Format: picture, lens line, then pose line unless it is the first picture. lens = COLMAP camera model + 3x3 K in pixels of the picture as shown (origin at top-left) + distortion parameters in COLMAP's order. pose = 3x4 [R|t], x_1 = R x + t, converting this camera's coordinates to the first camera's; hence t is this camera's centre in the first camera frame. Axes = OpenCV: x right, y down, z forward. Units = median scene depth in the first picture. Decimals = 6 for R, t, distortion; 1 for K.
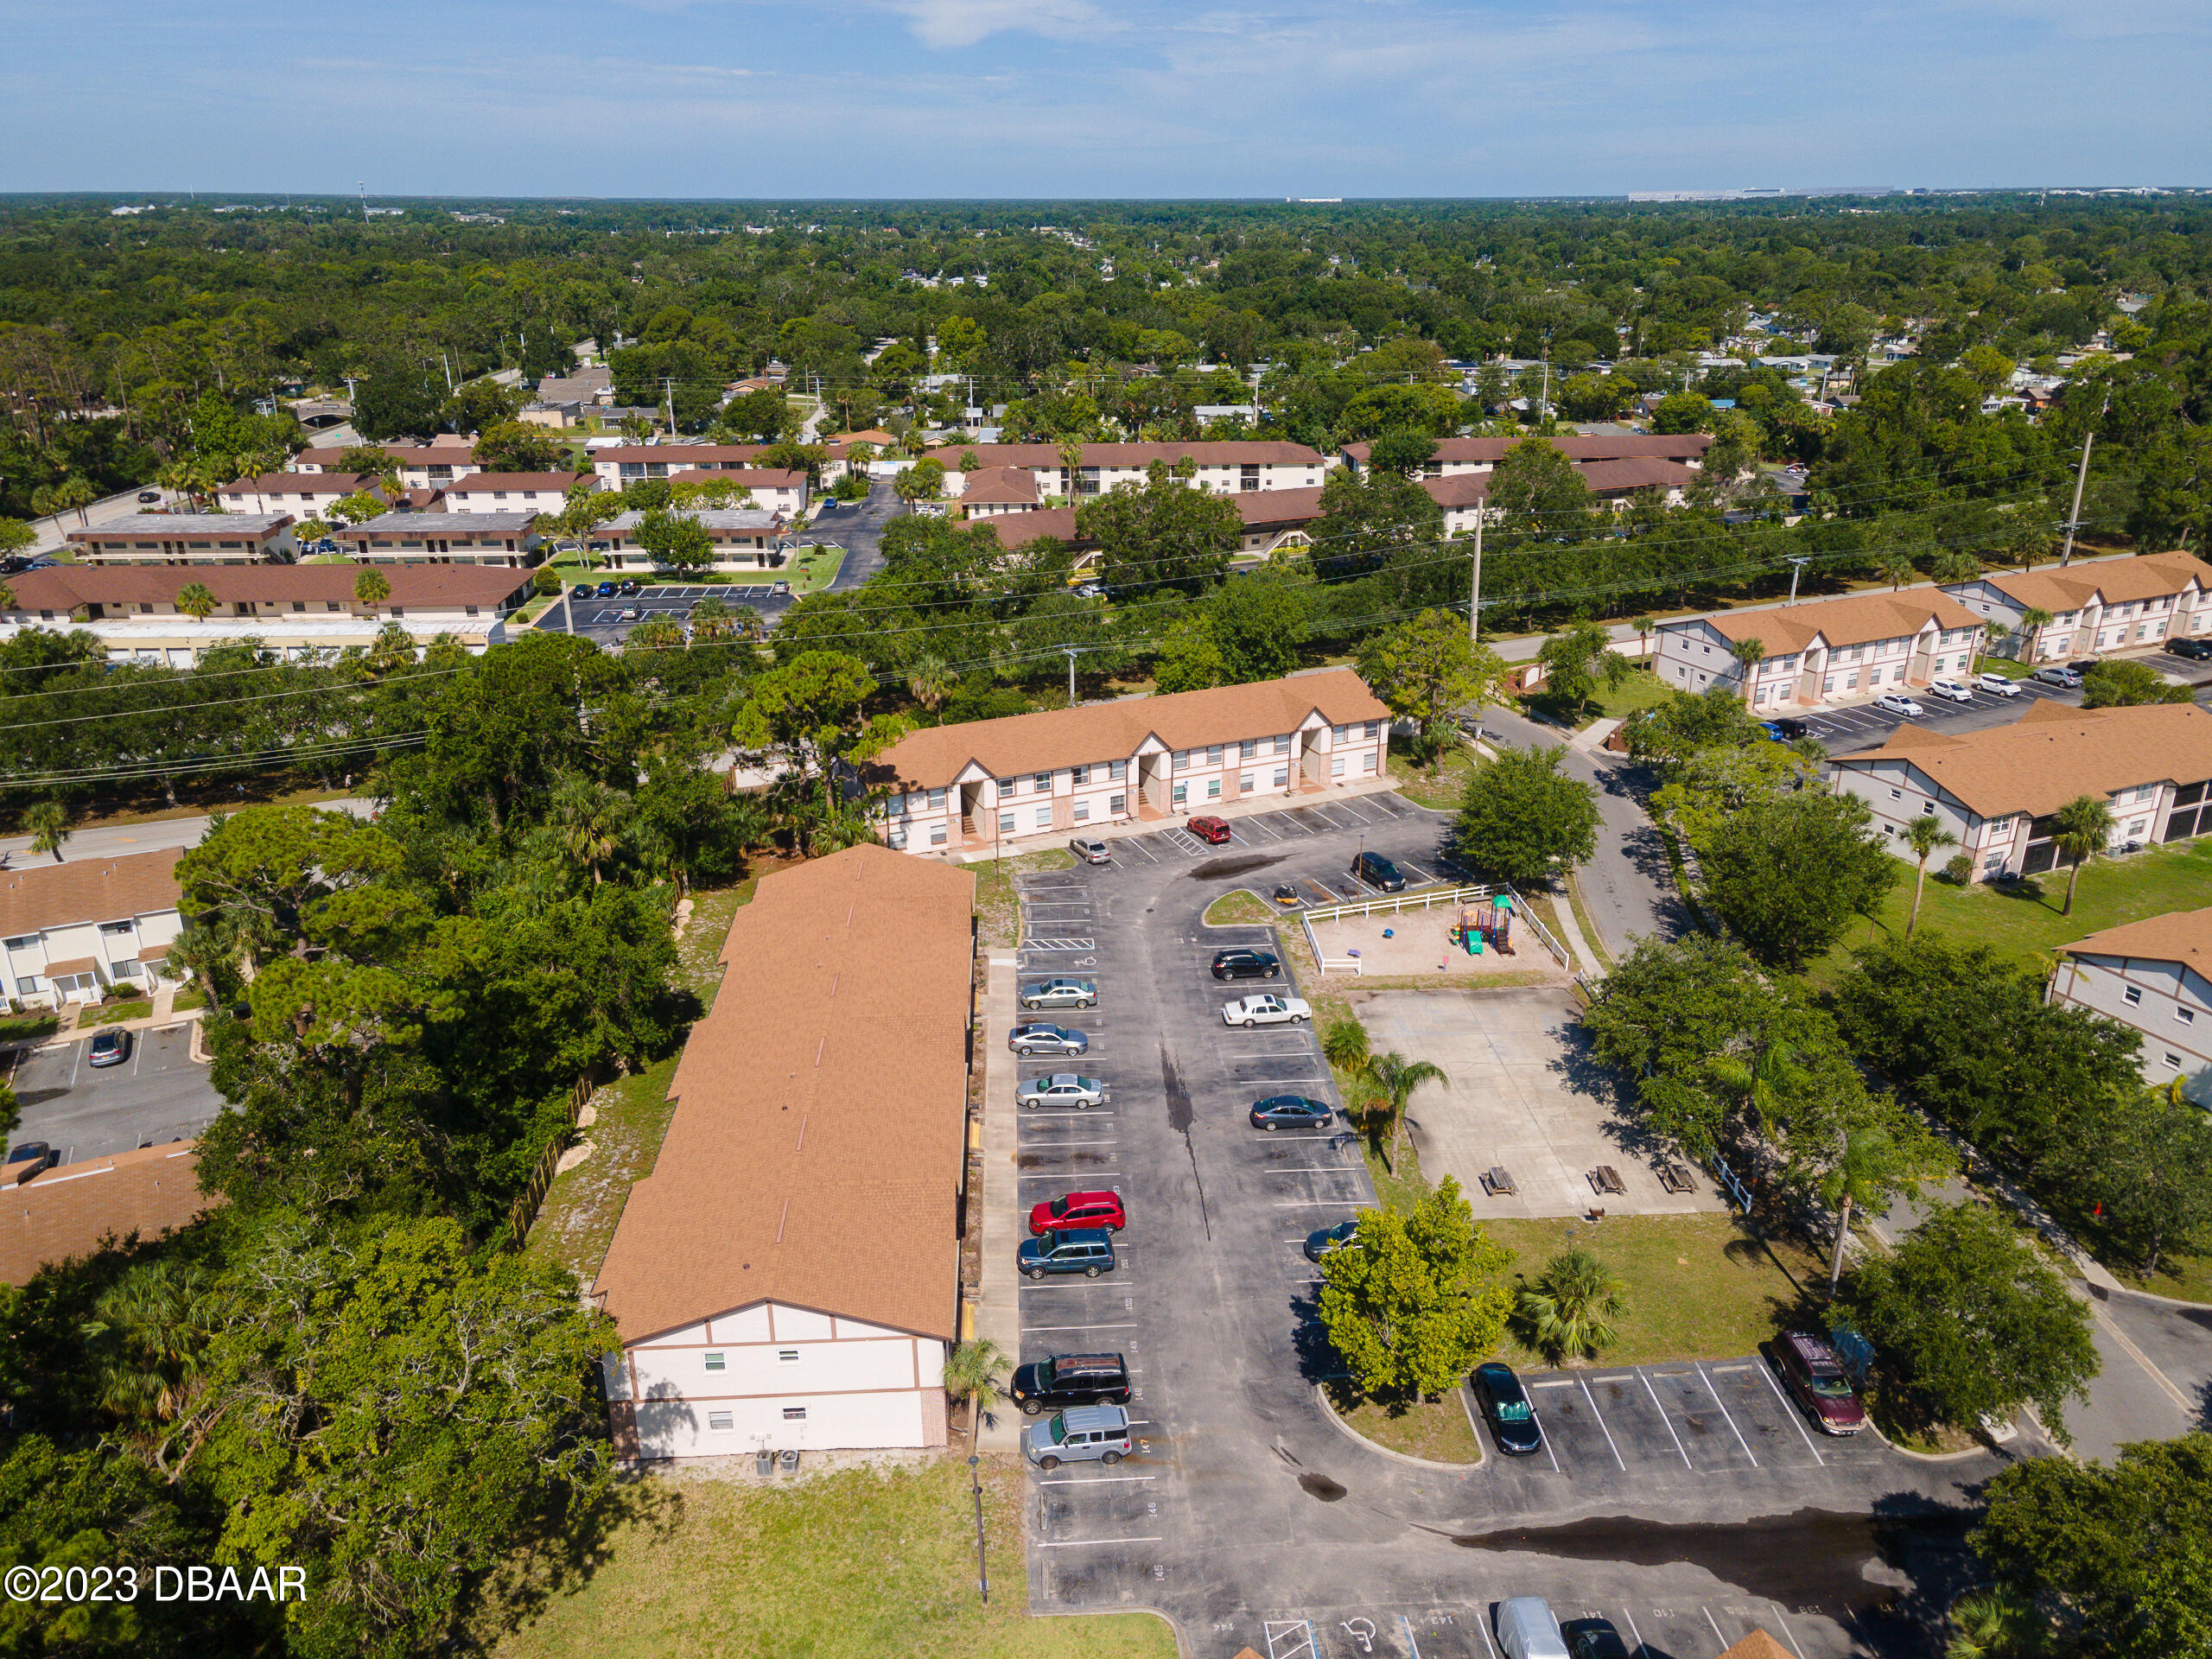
lens RADIAL K [[1605.0, 0, 1106.0], [0, 1605.0, 829.5], [0, 0, 1]] dist [0.026797, -0.002971]
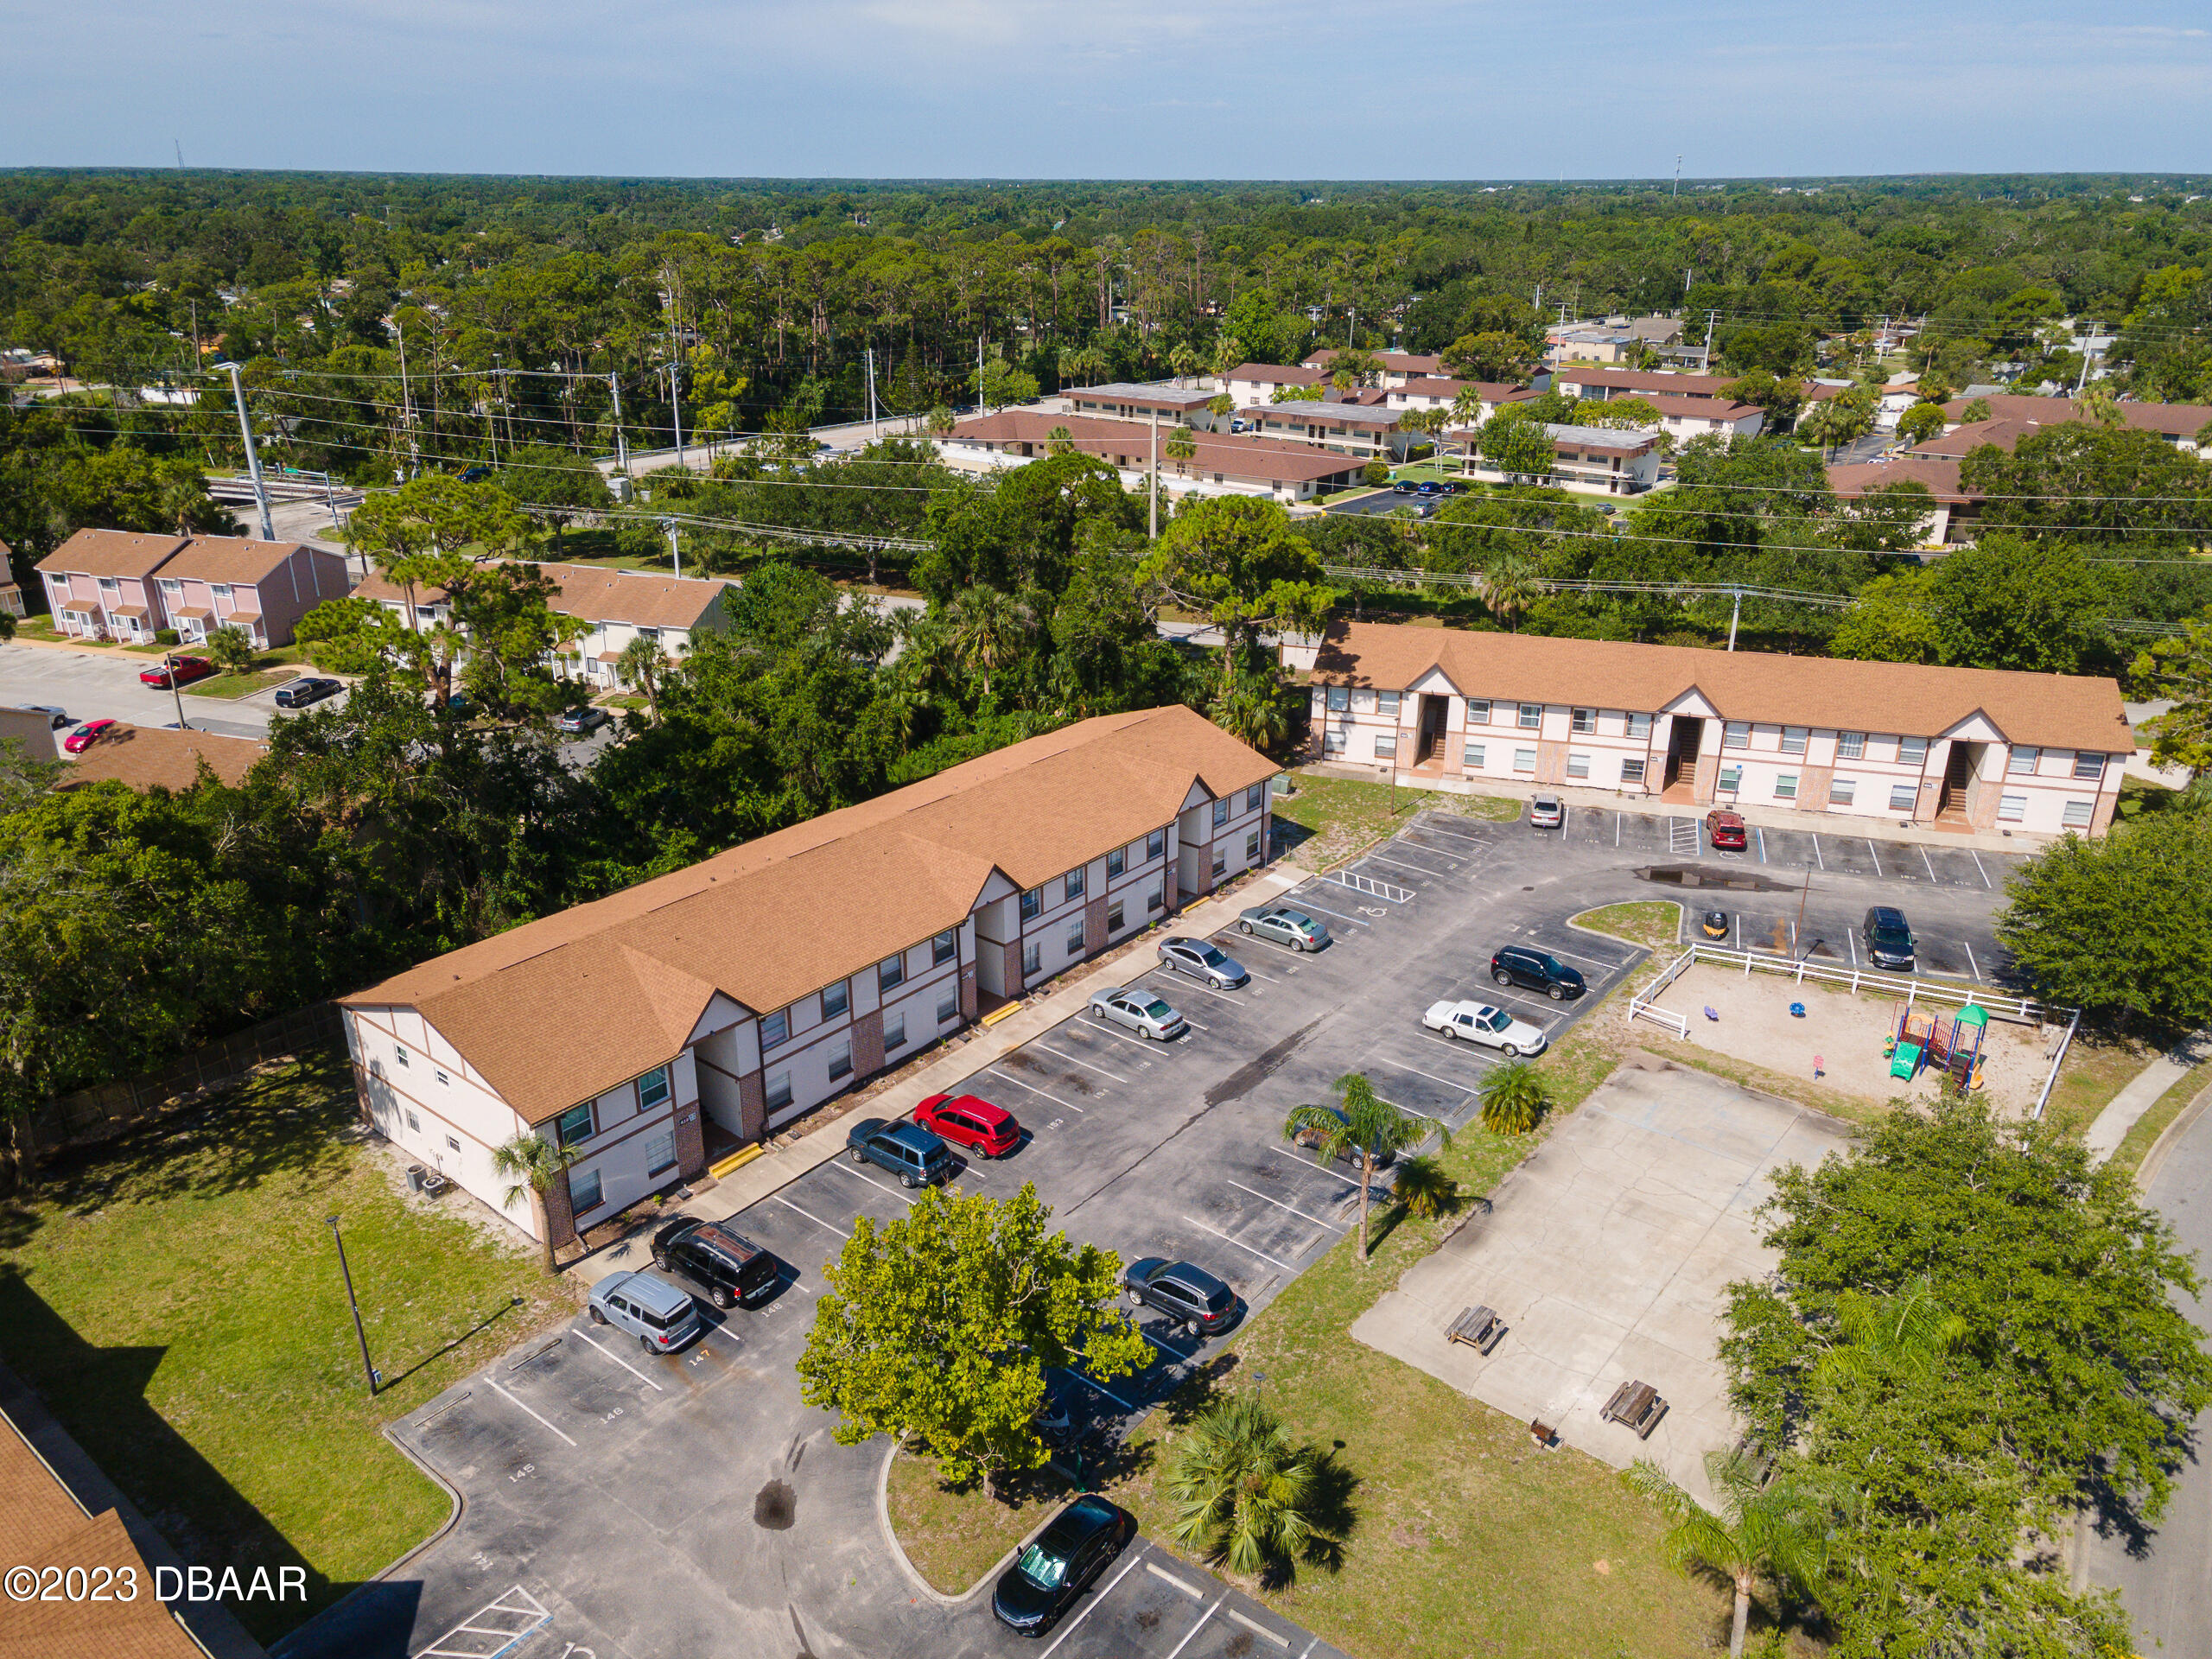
lens RADIAL K [[1626.8, 0, 1106.0], [0, 1626.8, 829.5], [0, 0, 1]] dist [0.035550, -0.001375]
pose [[0.736992, 0.255722, -0.625659, 0.326622], [-0.252935, 0.962753, 0.095556, 0.000106], [0.626791, 0.087827, 0.774222, 0.250612]]
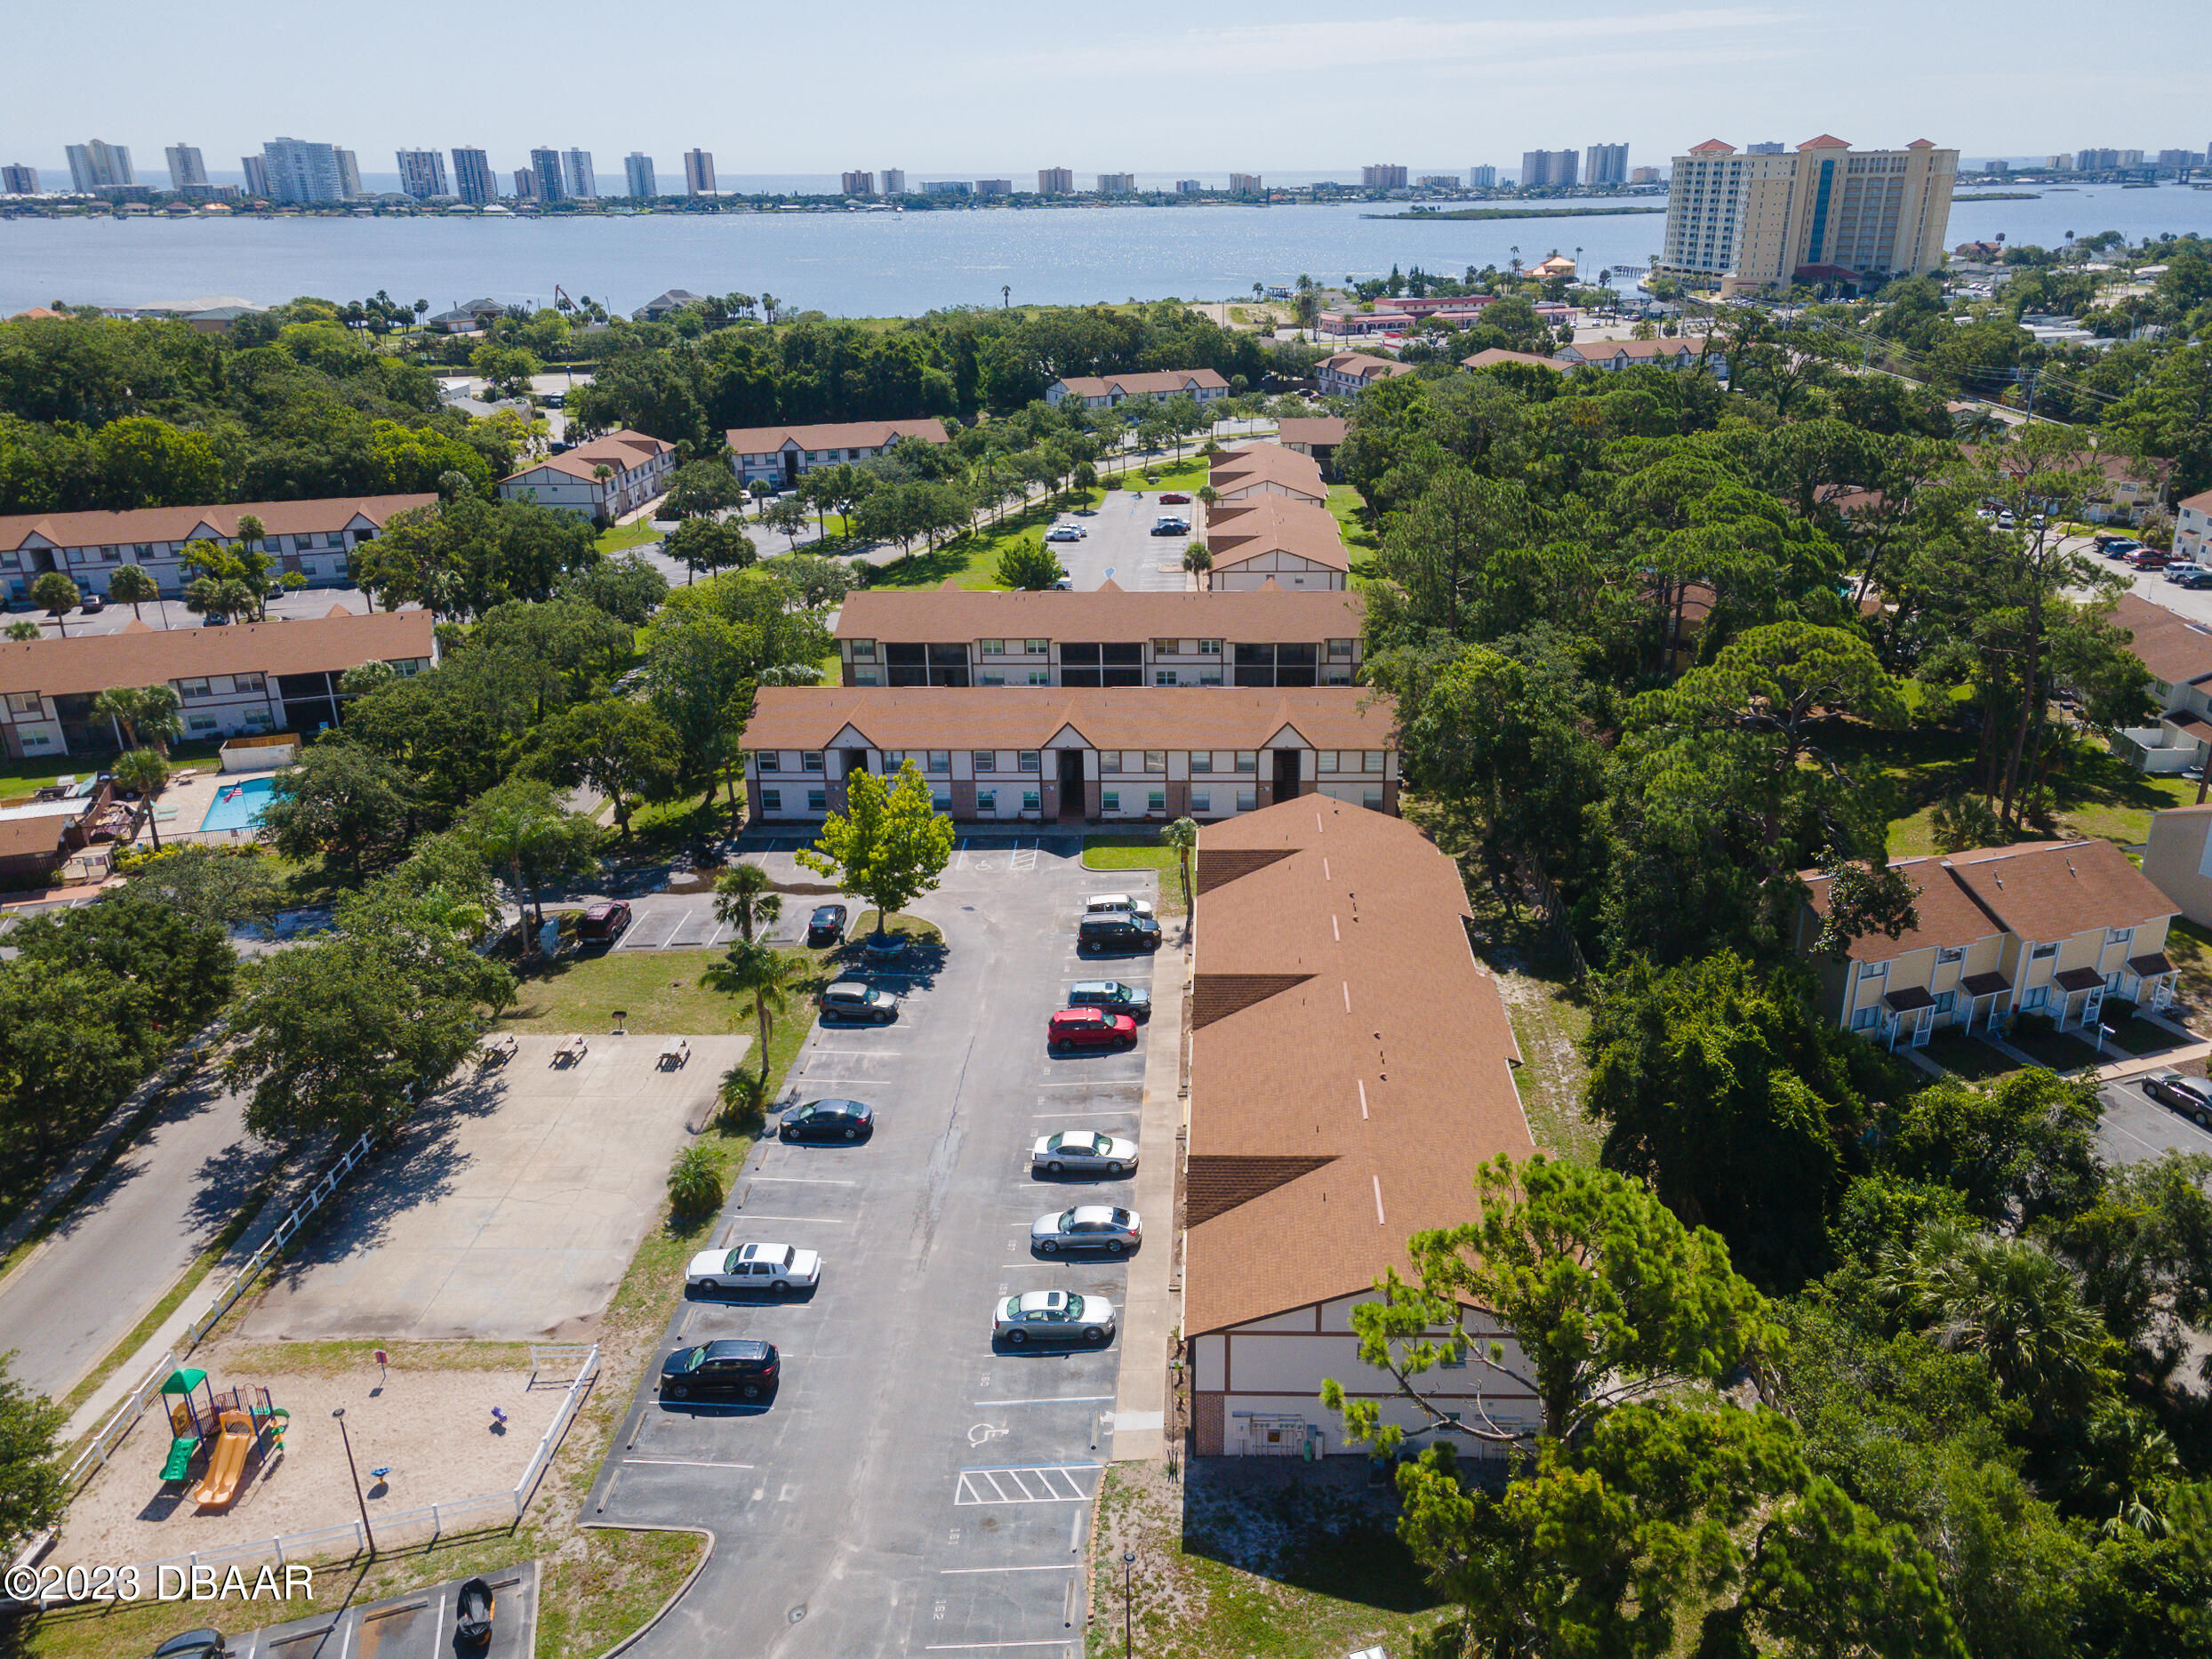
lens RADIAL K [[1617.5, 0, 1147.6], [0, 1617.5, 886.6], [0, 0, 1]] dist [0.071809, -0.034742]
pose [[-0.995056, -0.020286, 0.097226, -0.095963], [0.055614, 0.697255, 0.714662, -0.370390], [-0.082288, 0.716536, -0.692679, 1.058122]]
